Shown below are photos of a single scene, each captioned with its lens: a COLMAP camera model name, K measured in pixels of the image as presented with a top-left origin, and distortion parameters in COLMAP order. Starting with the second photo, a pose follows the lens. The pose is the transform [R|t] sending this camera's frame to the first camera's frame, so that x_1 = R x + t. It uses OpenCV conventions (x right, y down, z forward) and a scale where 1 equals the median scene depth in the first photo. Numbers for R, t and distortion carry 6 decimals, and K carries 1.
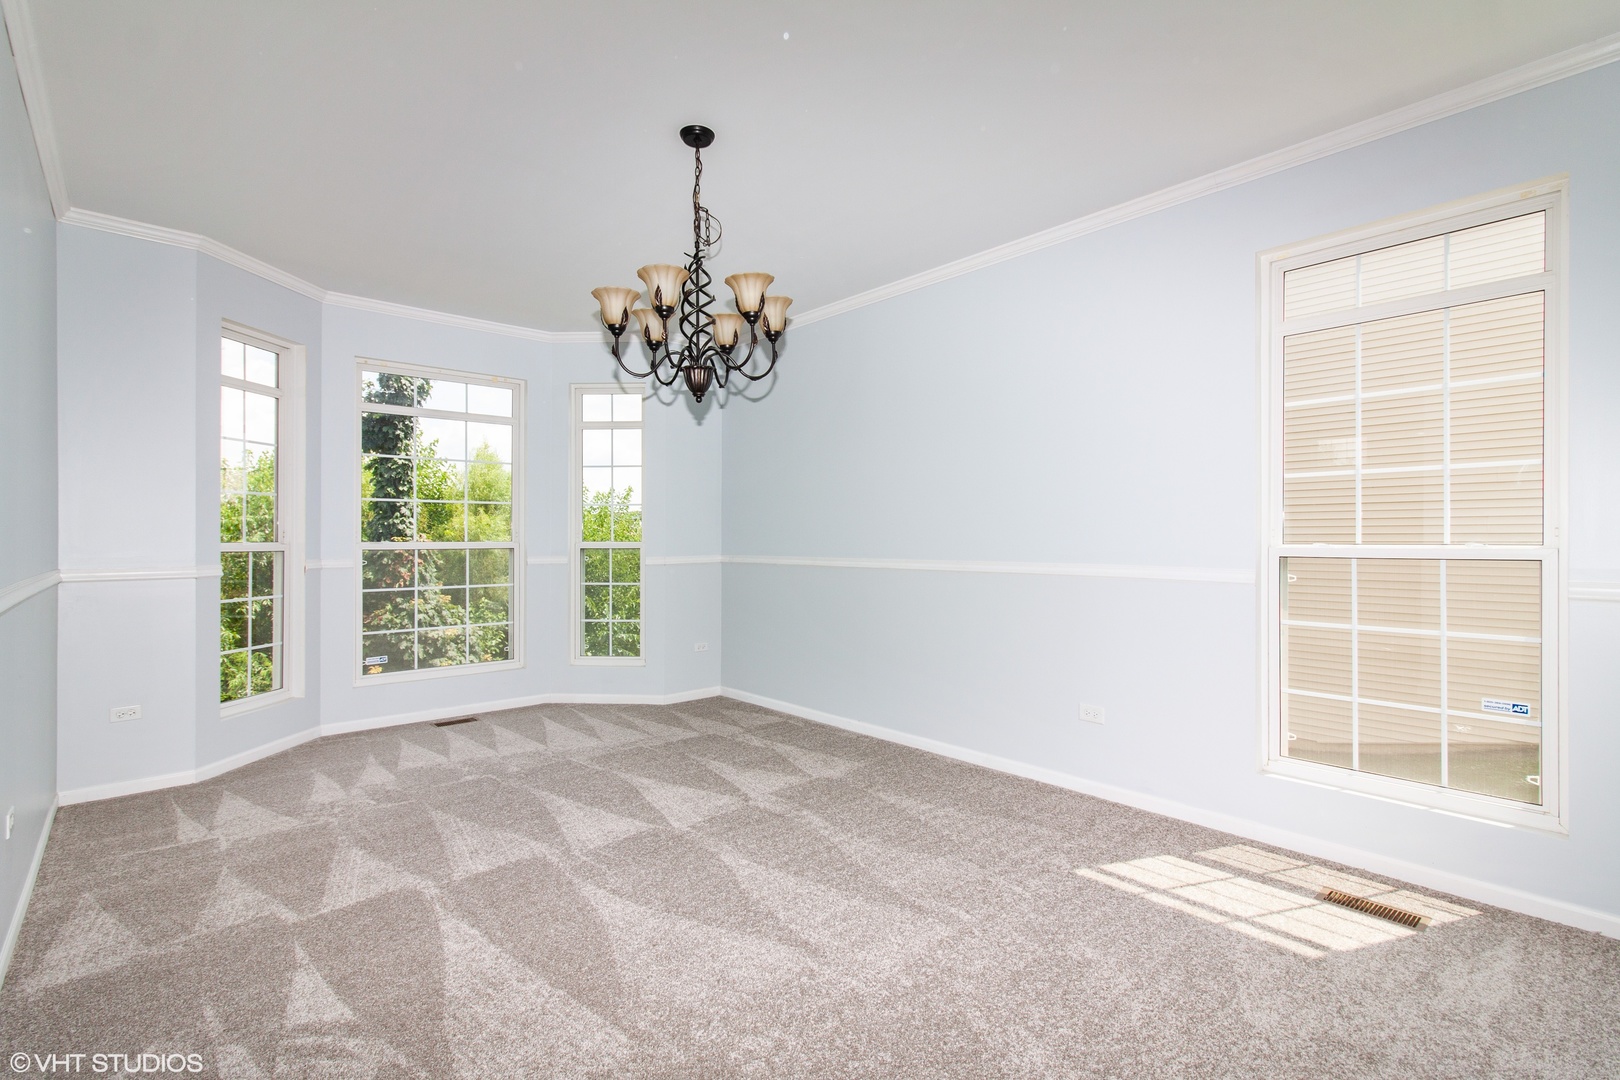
lens RADIAL K [[765.6, 0, 814.5], [0, 765.6, 551.4], [0, 0, 1]] dist [0.001685, 0.000911]
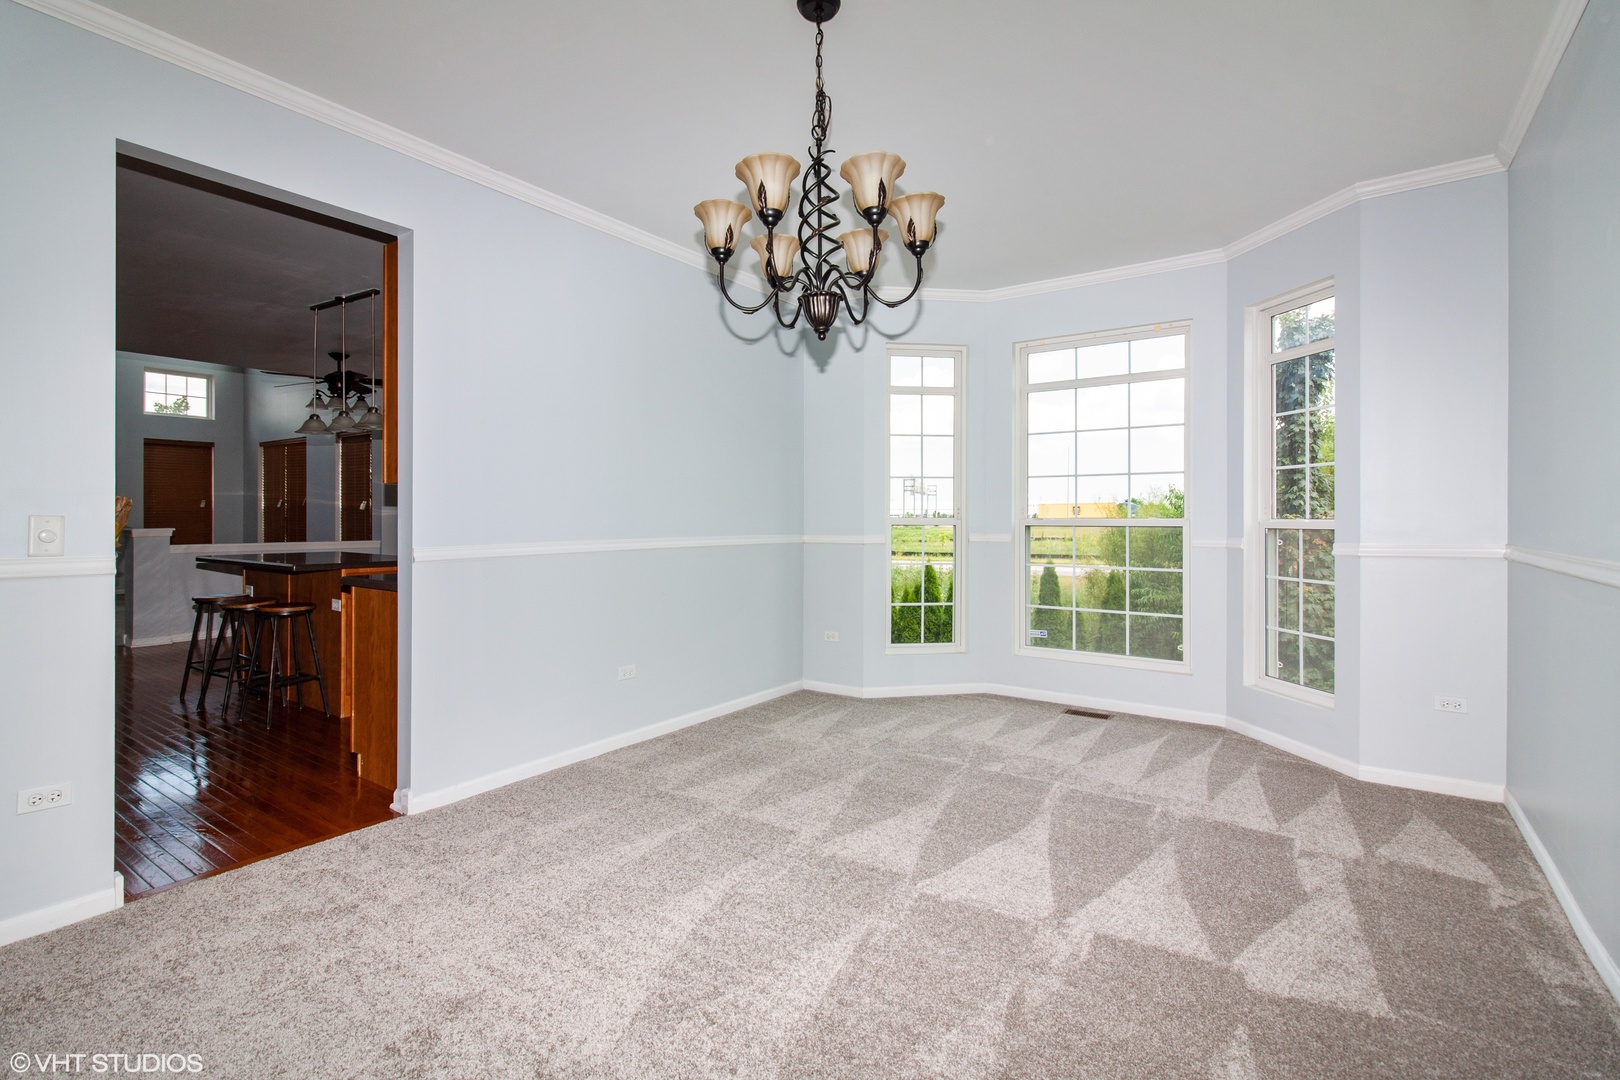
lens RADIAL K [[765.6, 0, 814.5], [0, 765.6, 551.4], [0, 0, 1]] dist [0.001685, 0.000911]
pose [[0.205226, 0.046956, -0.977588, 0.523529], [-0.017173, 0.998867, 0.044373, -0.014231], [0.978564, 0.007682, 0.205800, 0.701551]]
